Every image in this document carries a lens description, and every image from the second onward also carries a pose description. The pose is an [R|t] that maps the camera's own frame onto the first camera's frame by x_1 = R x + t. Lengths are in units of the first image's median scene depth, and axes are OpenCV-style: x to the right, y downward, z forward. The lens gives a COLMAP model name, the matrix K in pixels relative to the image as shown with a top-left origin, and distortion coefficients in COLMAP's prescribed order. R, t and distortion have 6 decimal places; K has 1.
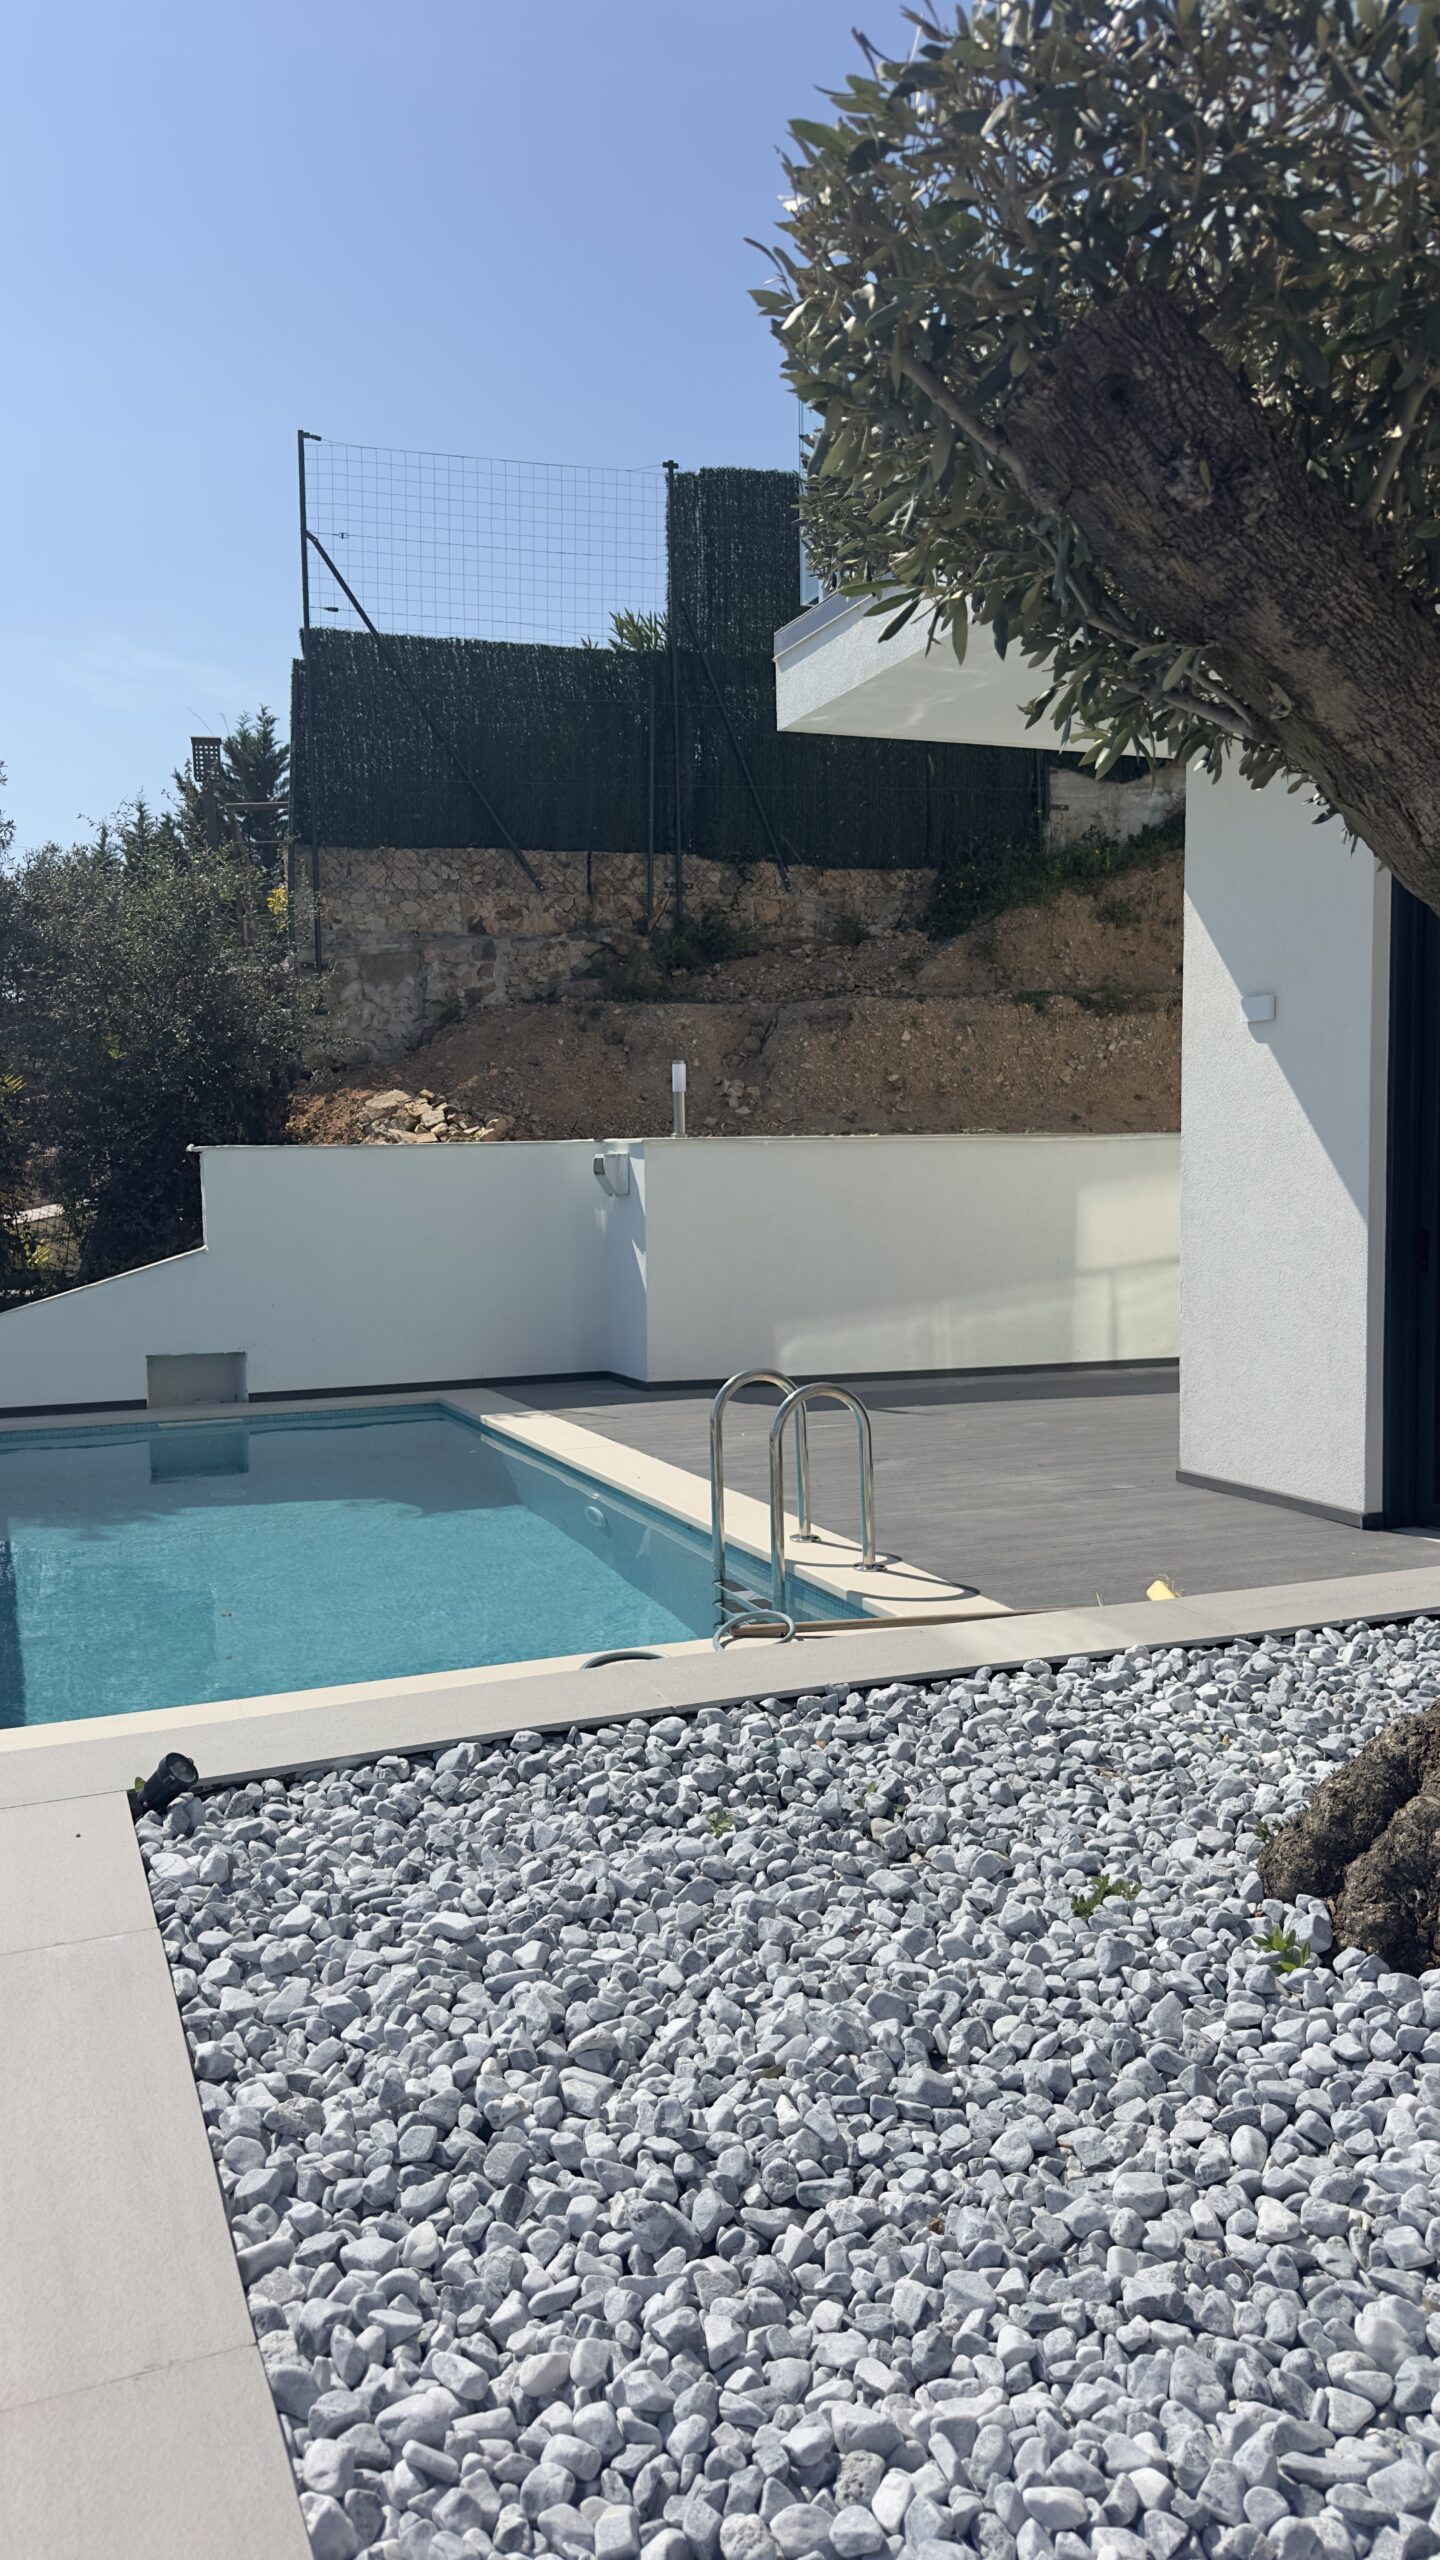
lens RADIAL K [[1773.5, 0, 708.5], [0, 1773.5, 1276.1], [0, 0, 1]] dist [0.072130, -0.061887]
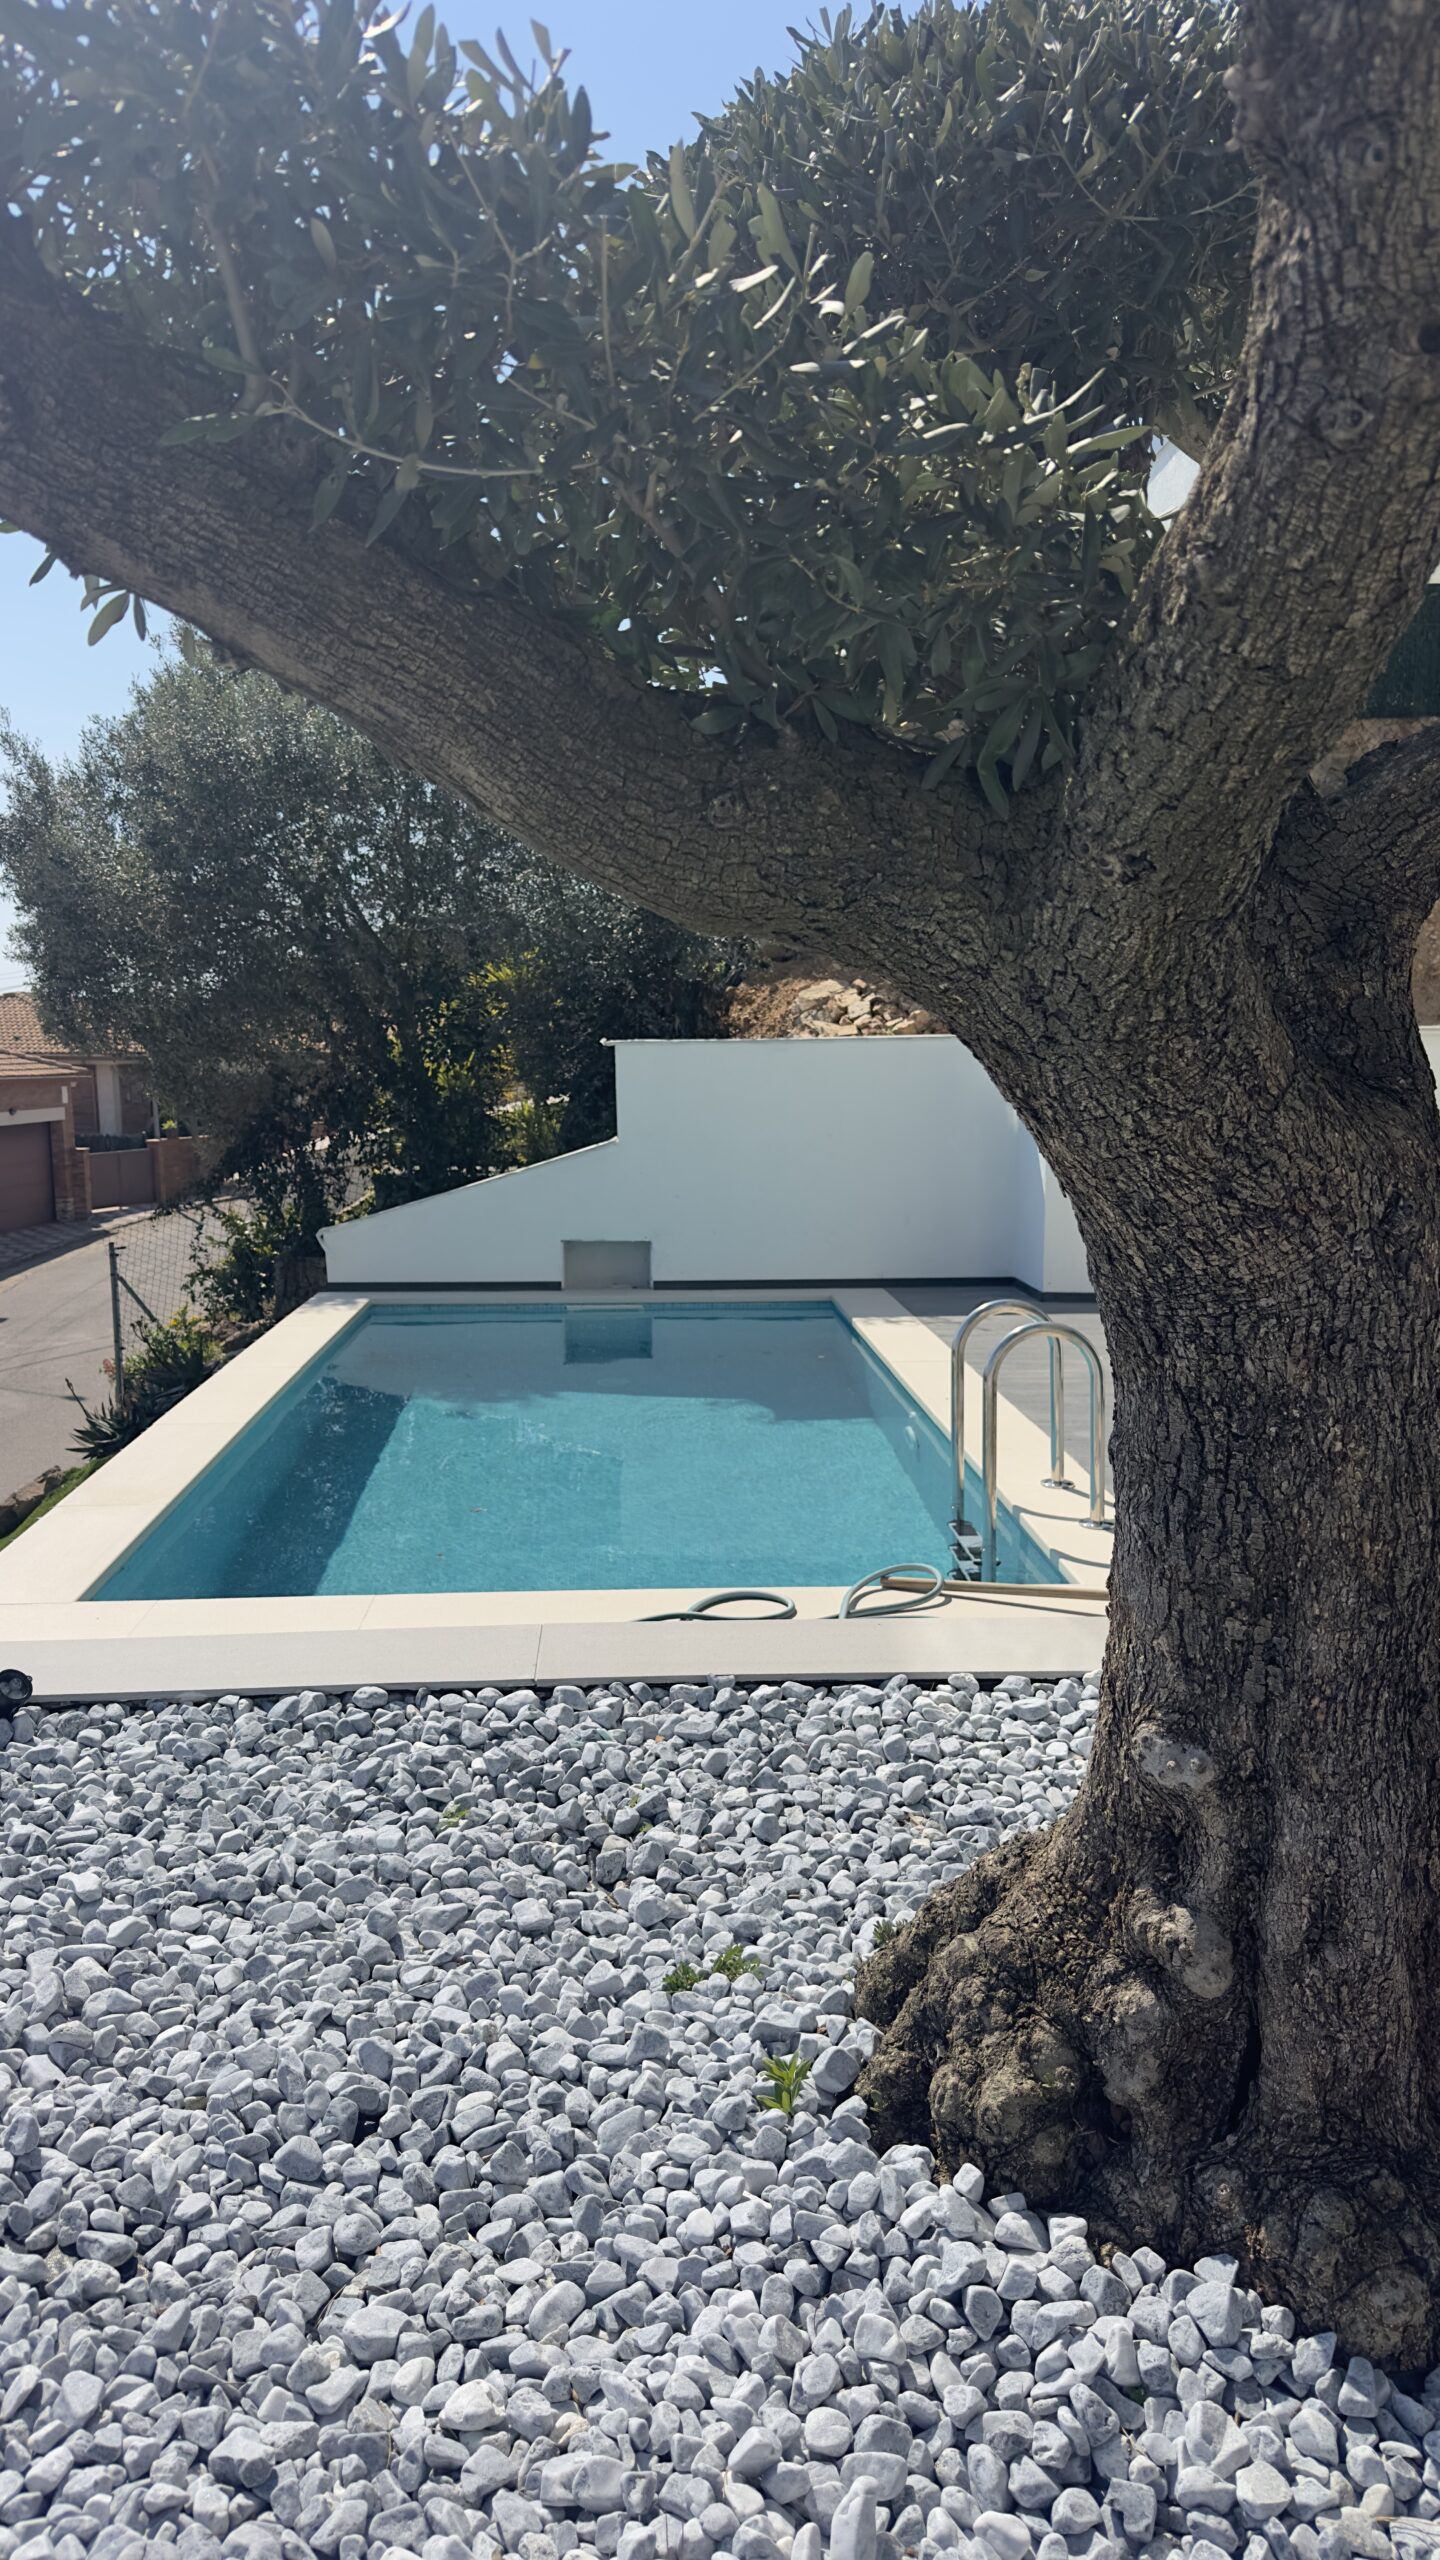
lens RADIAL K [[1773.5, 0, 732.2], [0, 1773.5, 1277.9], [0, 0, 1]] dist [0.072130, -0.061887]
pose [[0.935932, 0.052056, -0.348314, 0.409733], [-0.025721, 0.996478, 0.079812, -0.055766], [0.351242, -0.065740, 0.933974, 0.149530]]
